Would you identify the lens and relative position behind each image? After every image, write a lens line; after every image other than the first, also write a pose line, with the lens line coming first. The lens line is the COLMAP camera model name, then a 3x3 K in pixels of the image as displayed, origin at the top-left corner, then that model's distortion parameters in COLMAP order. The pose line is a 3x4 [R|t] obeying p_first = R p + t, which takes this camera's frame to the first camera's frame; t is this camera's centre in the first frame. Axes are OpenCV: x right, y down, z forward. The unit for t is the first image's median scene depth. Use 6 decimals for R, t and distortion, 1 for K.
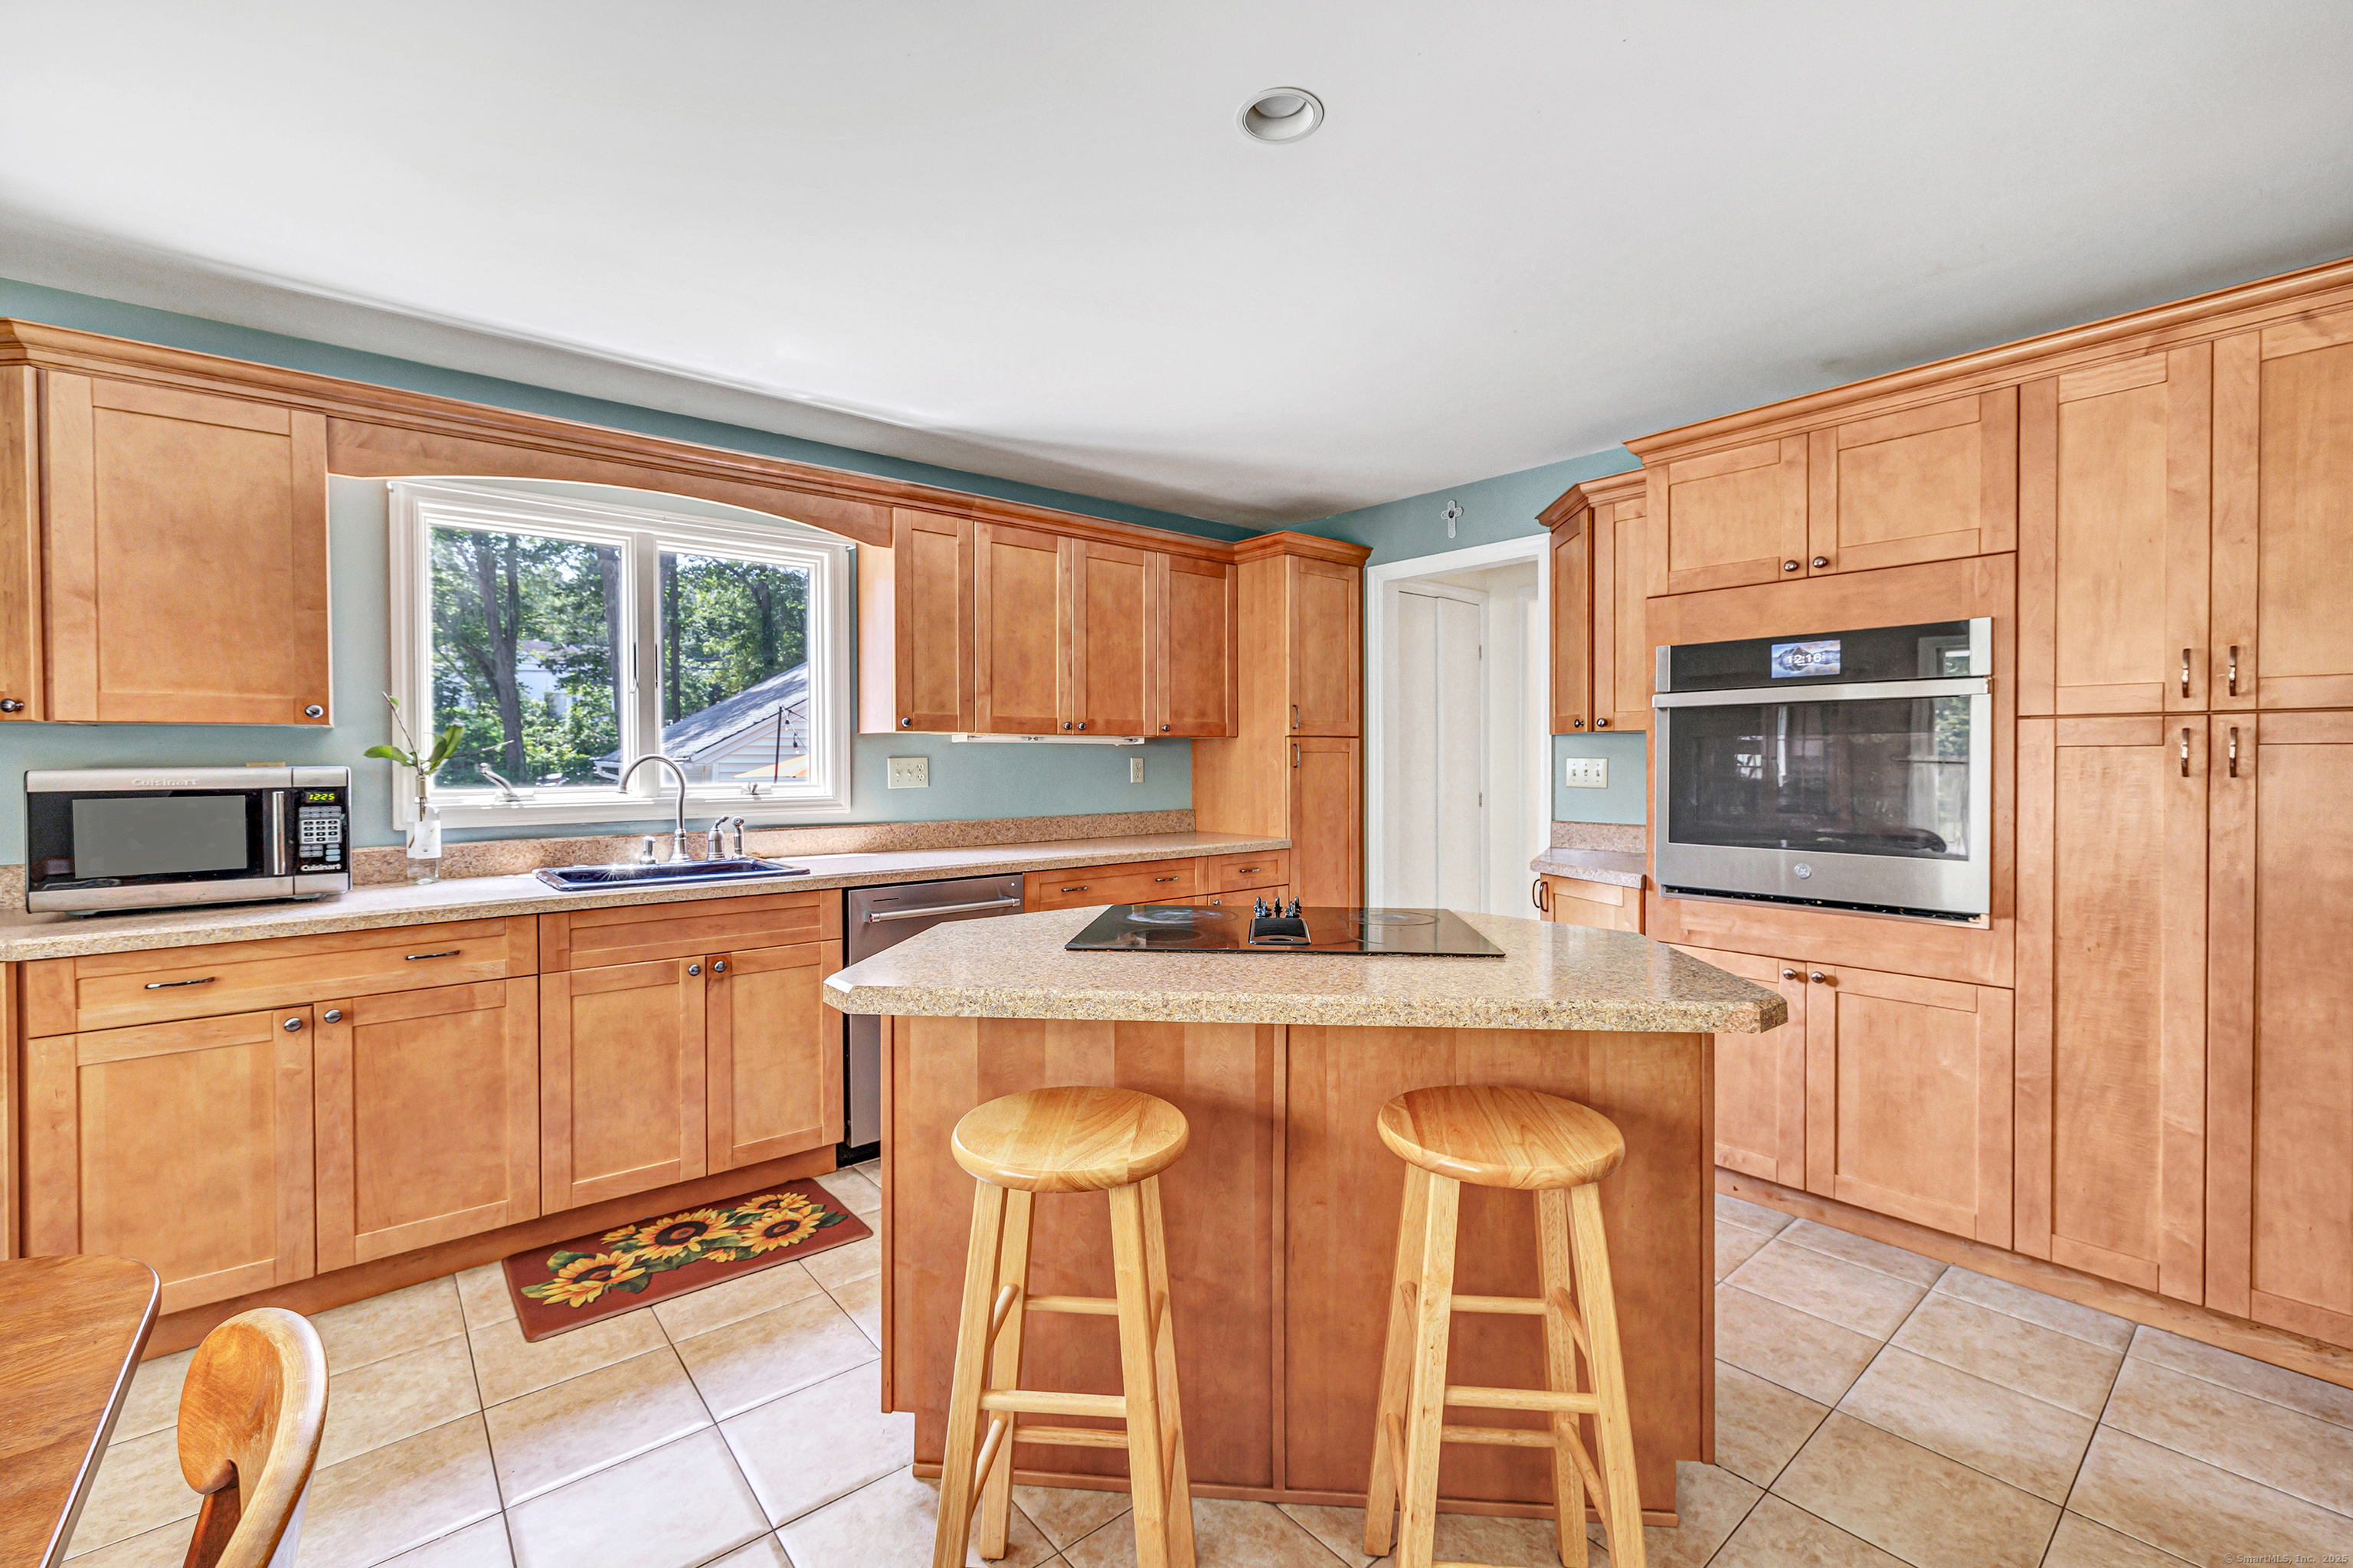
lens RADIAL K [[1017.2, 0, 1155.7], [0, 1017.2, 771.7], [0, 0, 1]] dist [0.004525, -0.001643]
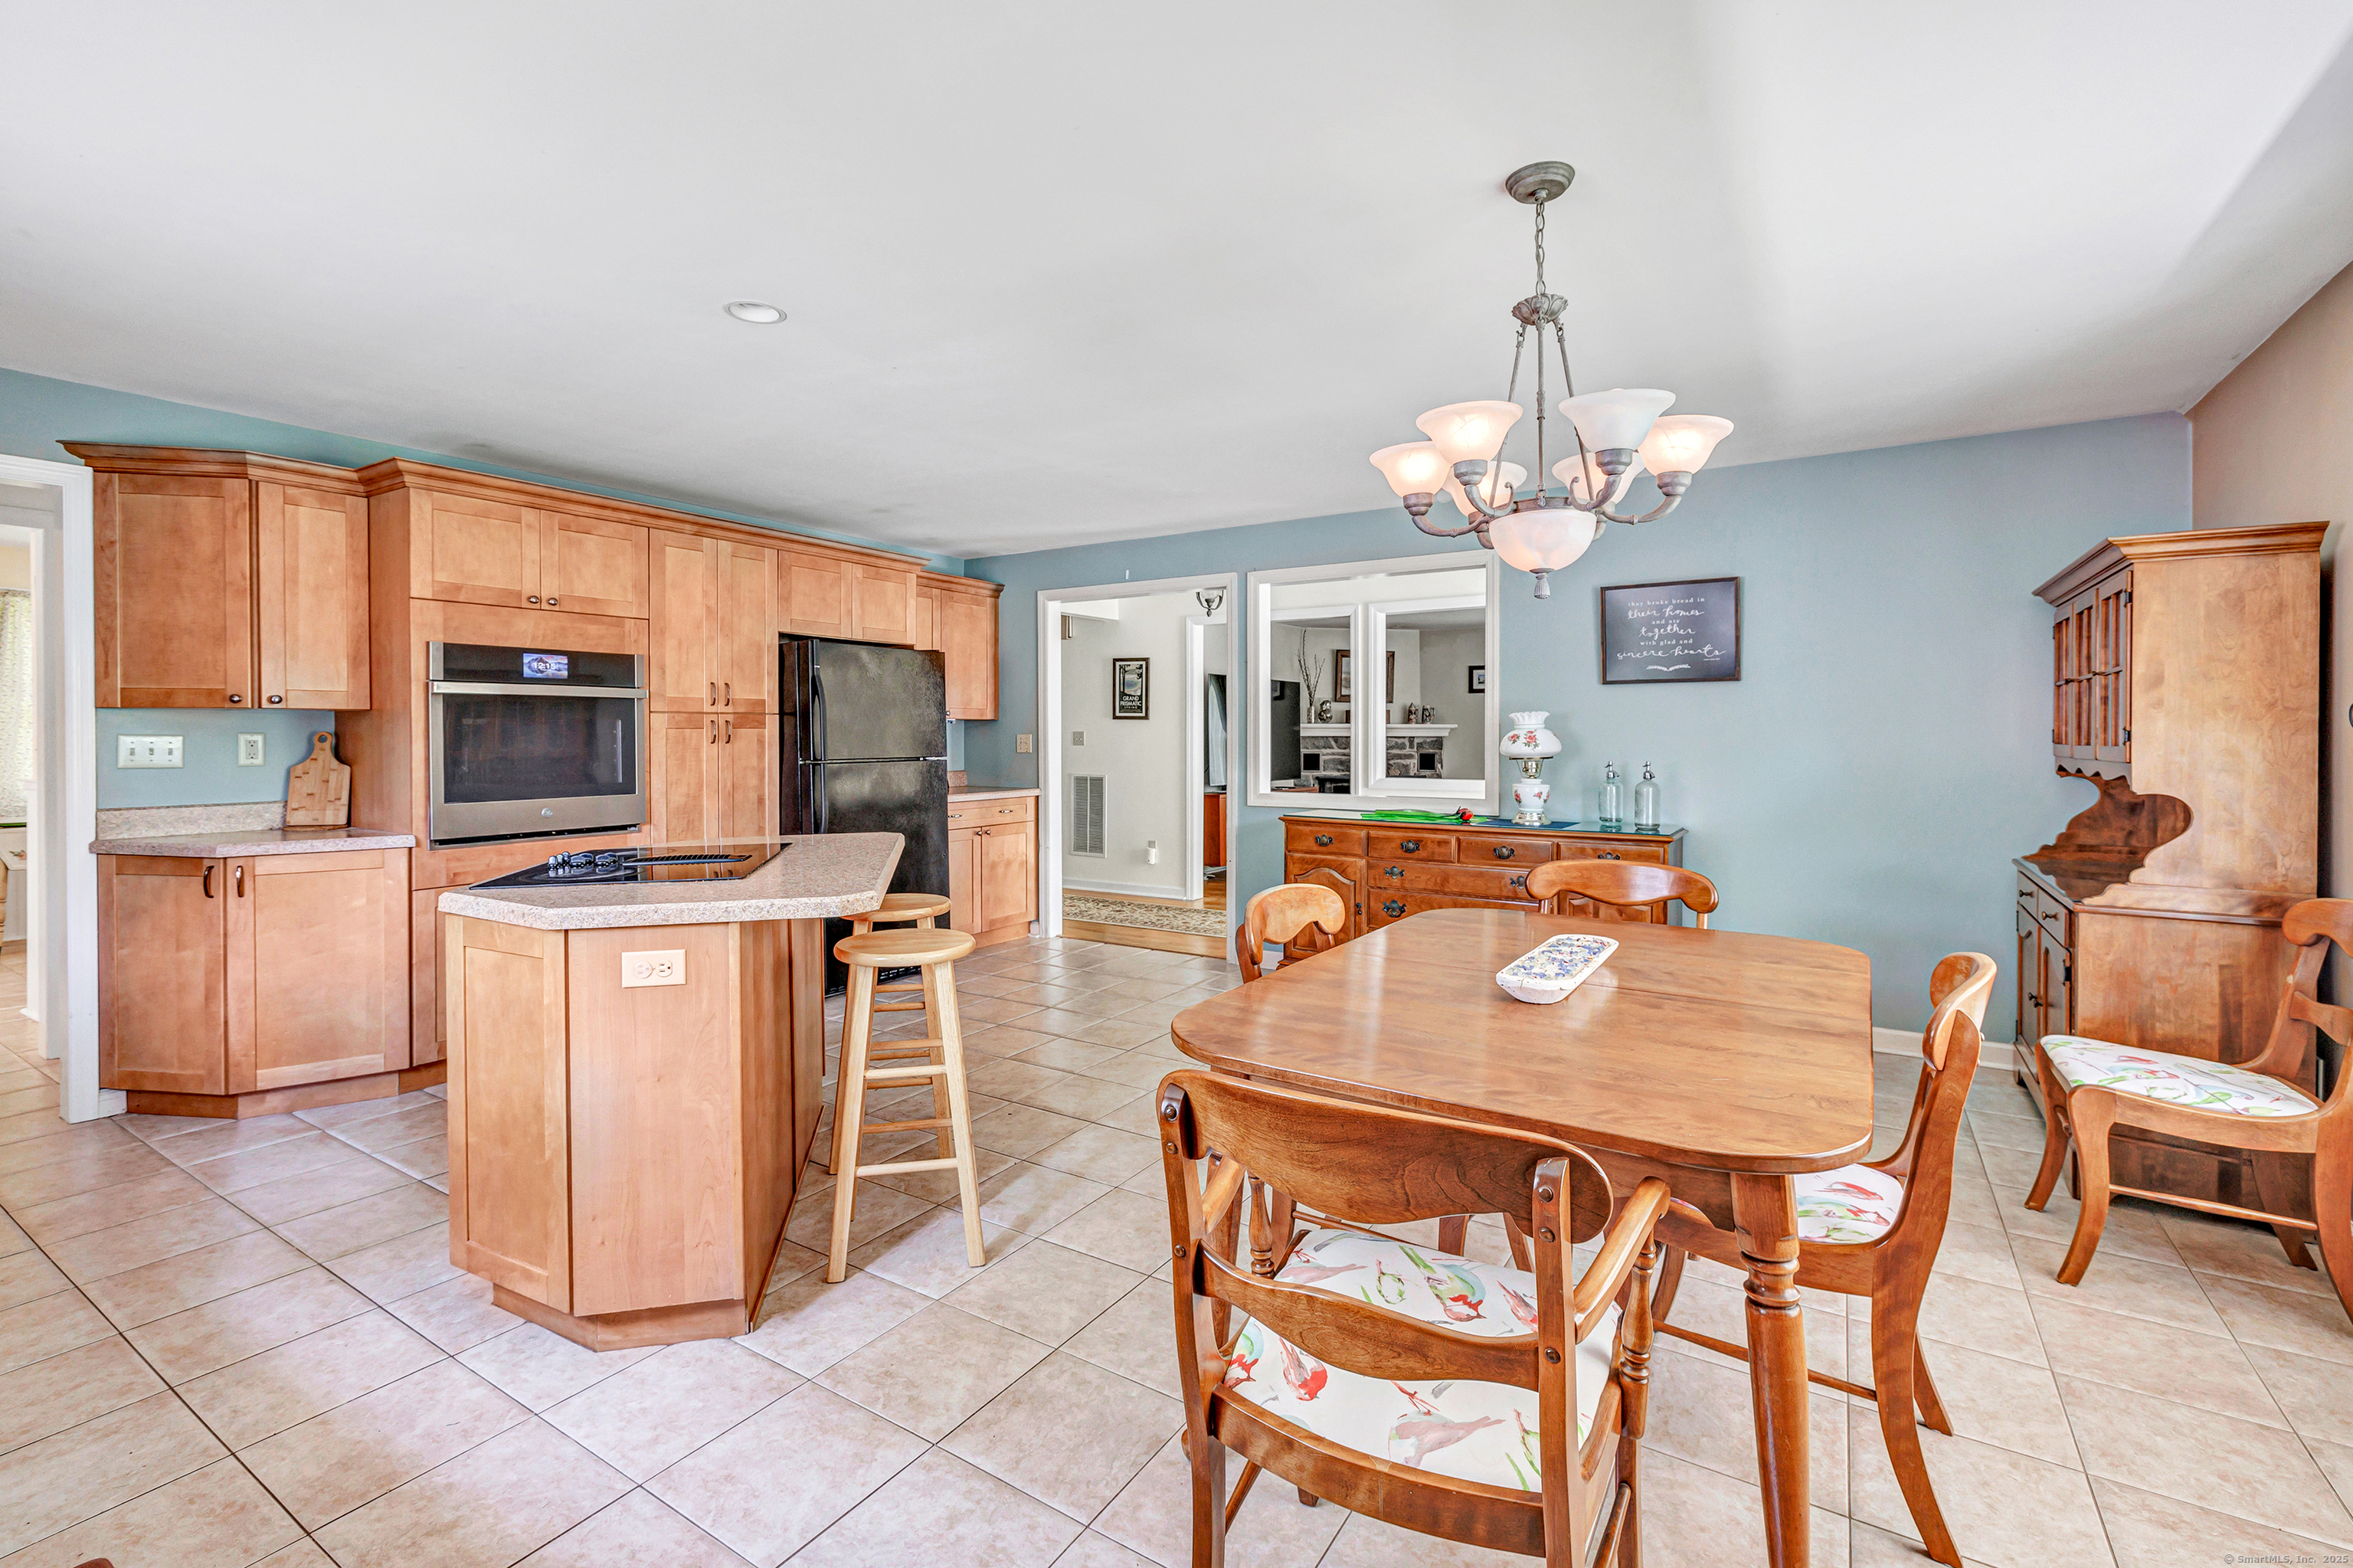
lens RADIAL K [[1017.2, 0, 1158.9], [0, 1017.2, 740.7], [0, 0, 1]] dist [0.004525, -0.001643]
pose [[-0.291469, -0.003960, 0.956572, -1.092773], [0.014890, 0.999851, 0.008676, -0.004326], [-0.956464, 0.016772, -0.291367, 0.637930]]
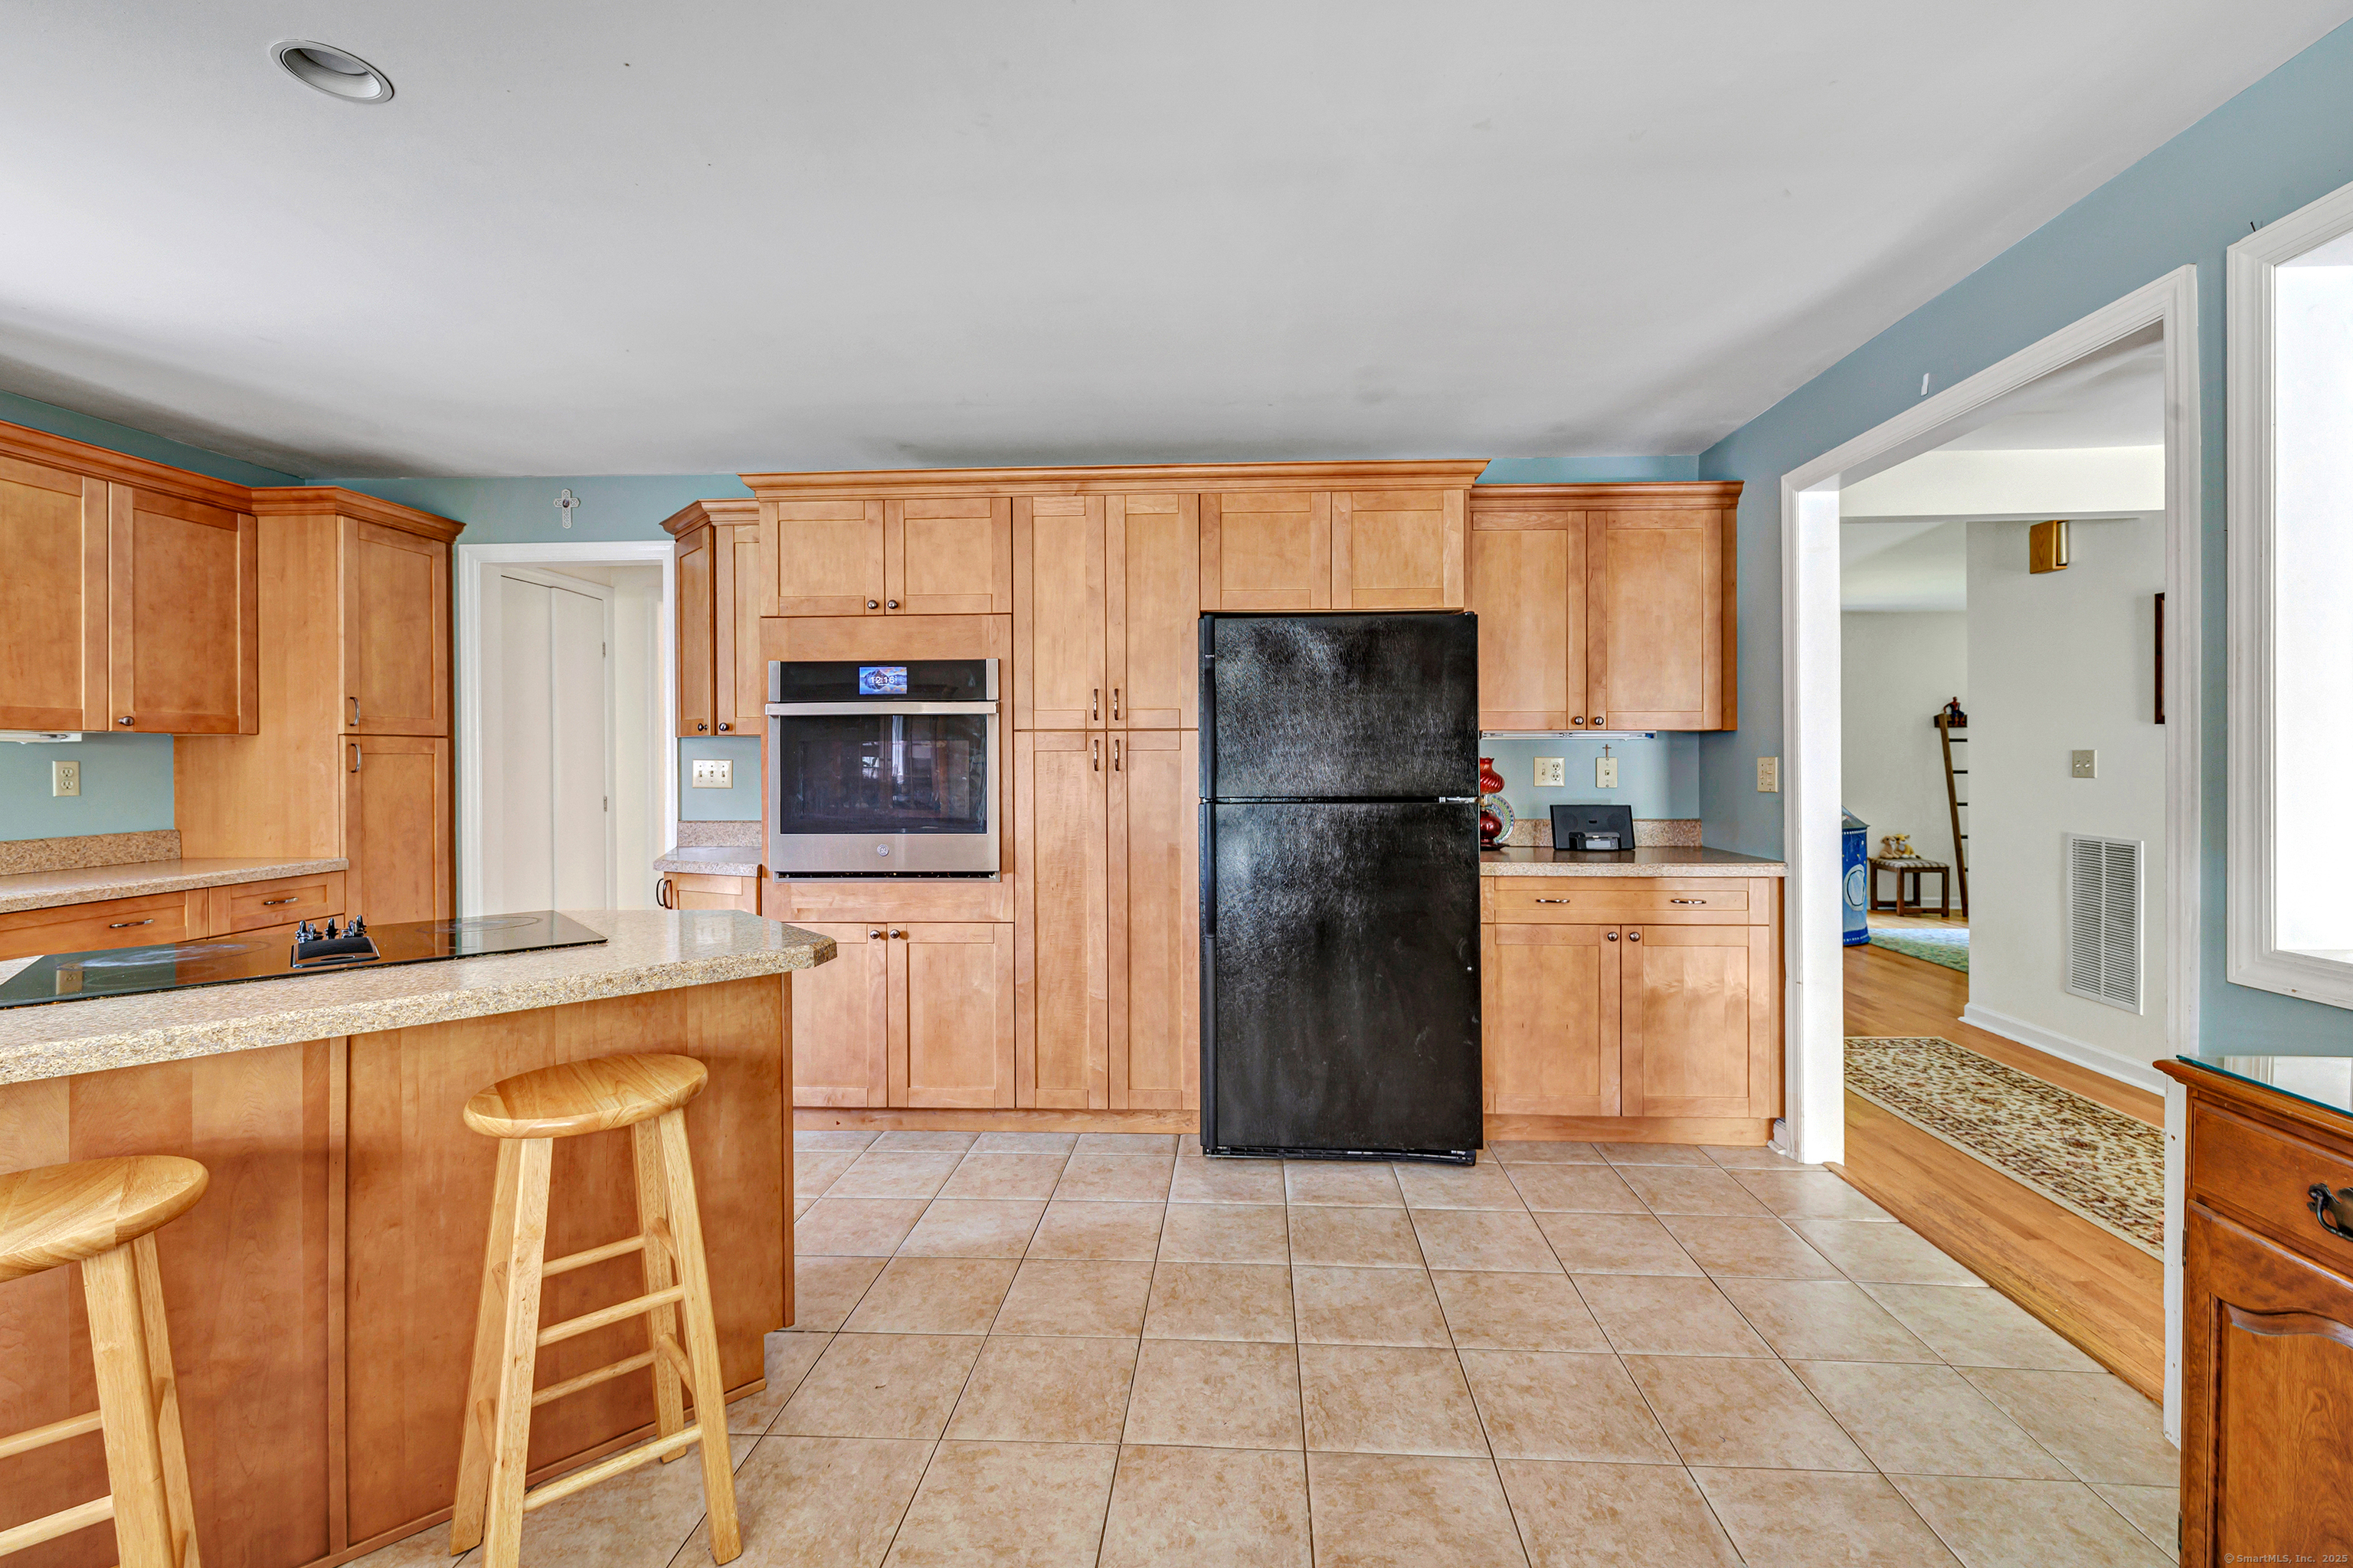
lens RADIAL K [[1017.2, 0, 1210.2], [0, 1017.2, 758.9], [0, 0, 1]] dist [0.004525, -0.001643]
pose [[0.669892, -0.001647, 0.742457, -0.023517], [0.012436, 0.999882, -0.009003, 0.002347], [-0.742355, 0.015264, 0.669833, -0.145412]]
